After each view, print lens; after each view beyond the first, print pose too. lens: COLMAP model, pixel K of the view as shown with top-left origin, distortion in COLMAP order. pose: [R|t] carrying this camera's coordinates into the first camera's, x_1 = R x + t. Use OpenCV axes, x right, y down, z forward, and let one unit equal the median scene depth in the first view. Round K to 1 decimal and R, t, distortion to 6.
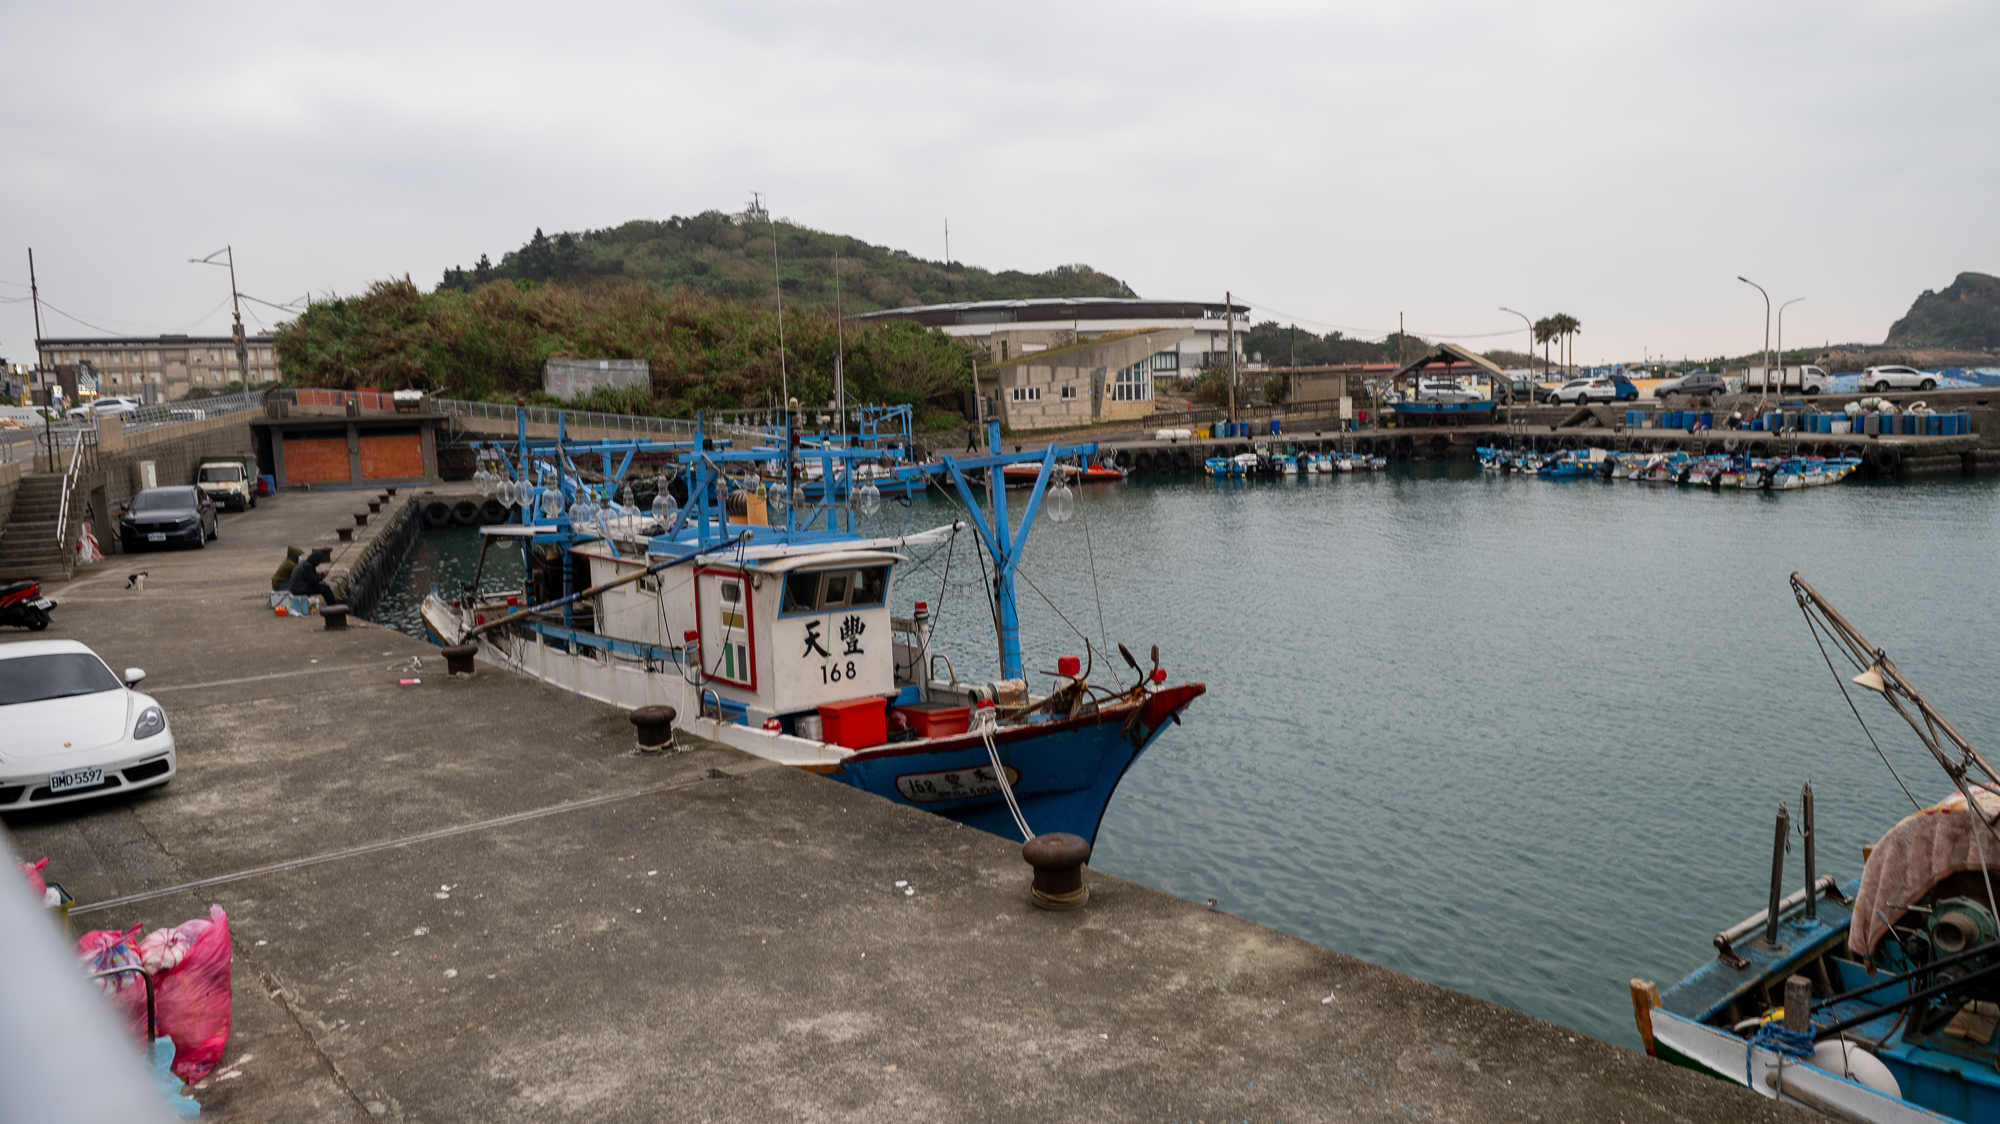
lens RADIAL K [[1348.5, 0, 993.9], [0, 1348.5, 564.1], [0, 0, 1]] dist [-0.005301, 0.004653]
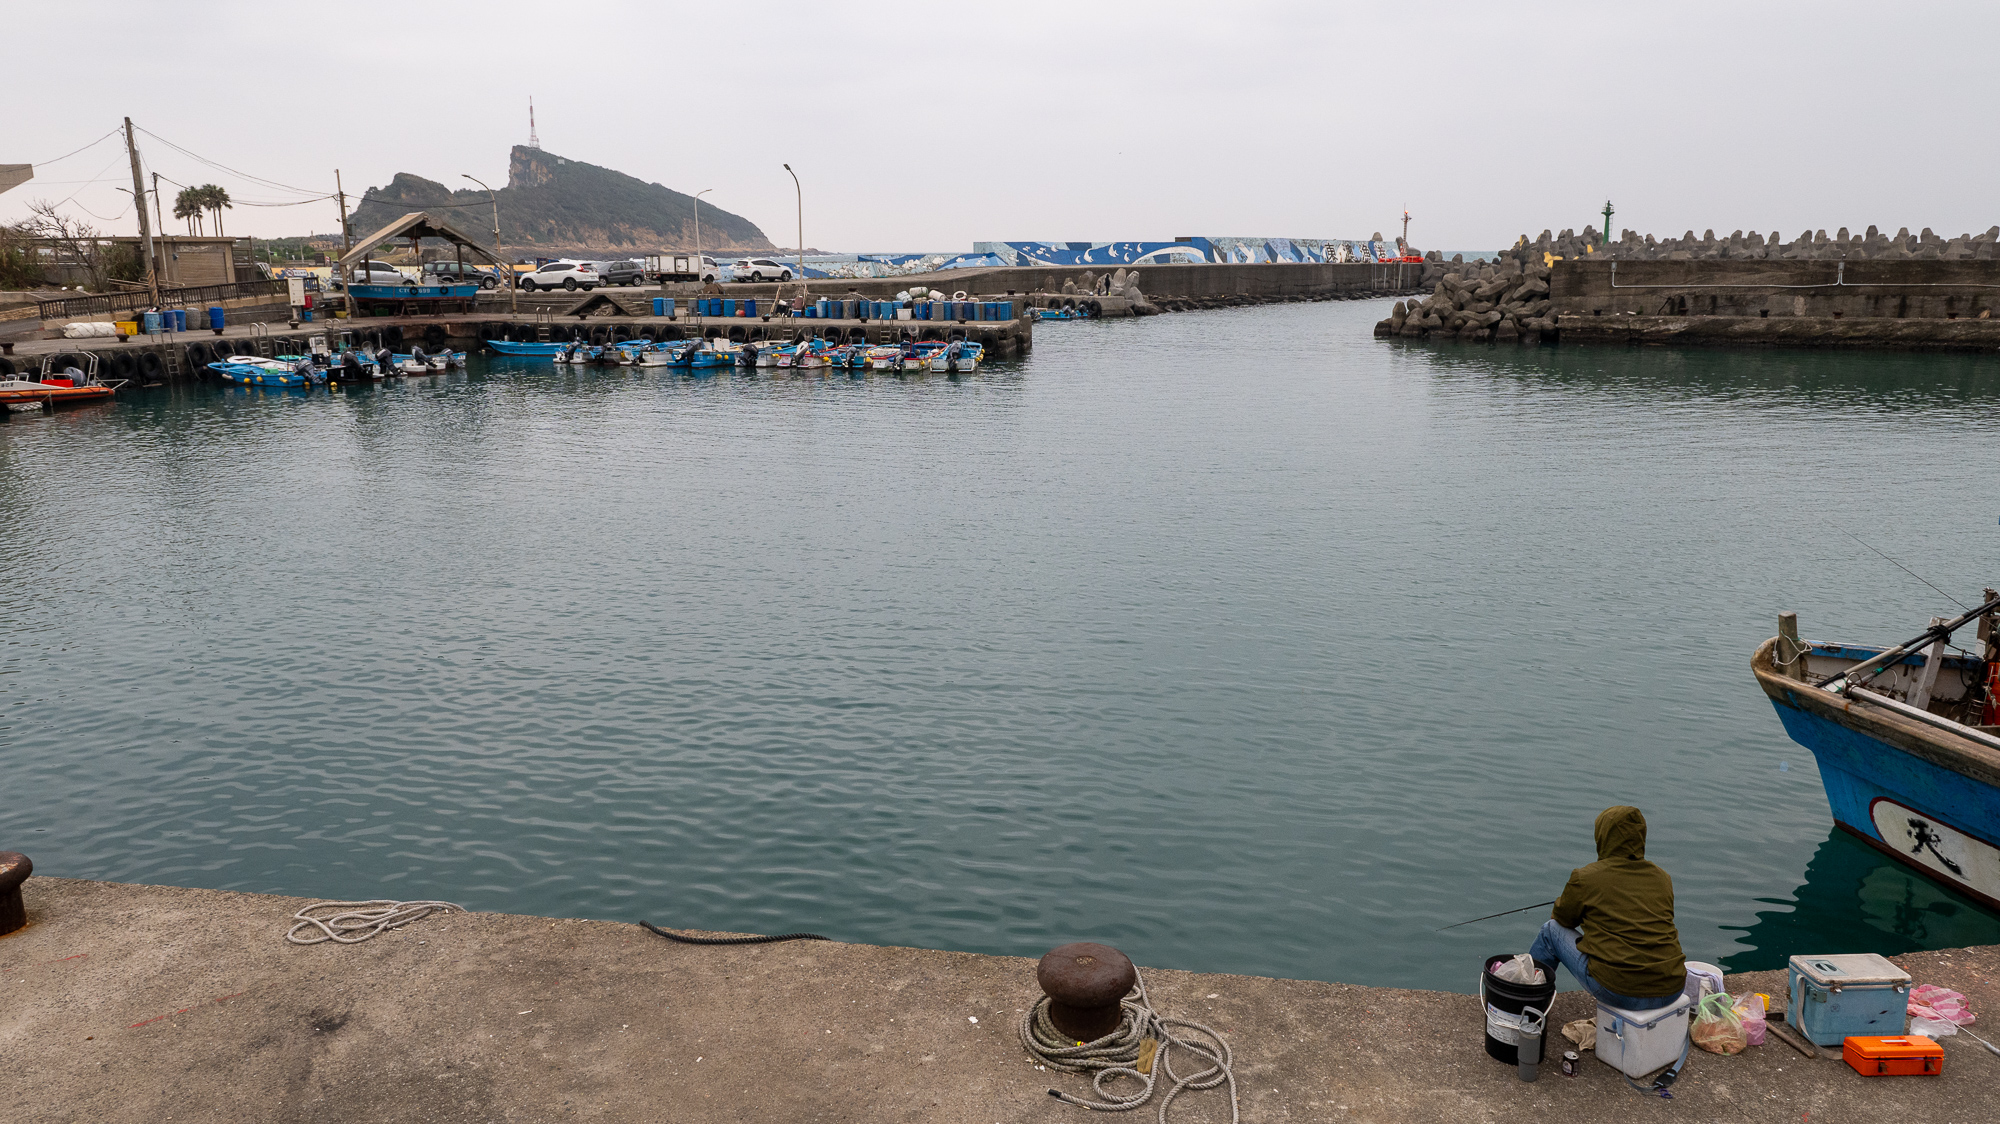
lens RADIAL K [[1348.5, 0, 992.0], [0, 1348.5, 577.4], [0, 0, 1]] dist [-0.005301, 0.004653]
pose [[0.490703, -0.169702, 0.854641, -0.246094], [0.092562, 0.985453, 0.142531, -0.030805], [-0.866397, 0.009167, 0.499272, 0.302084]]
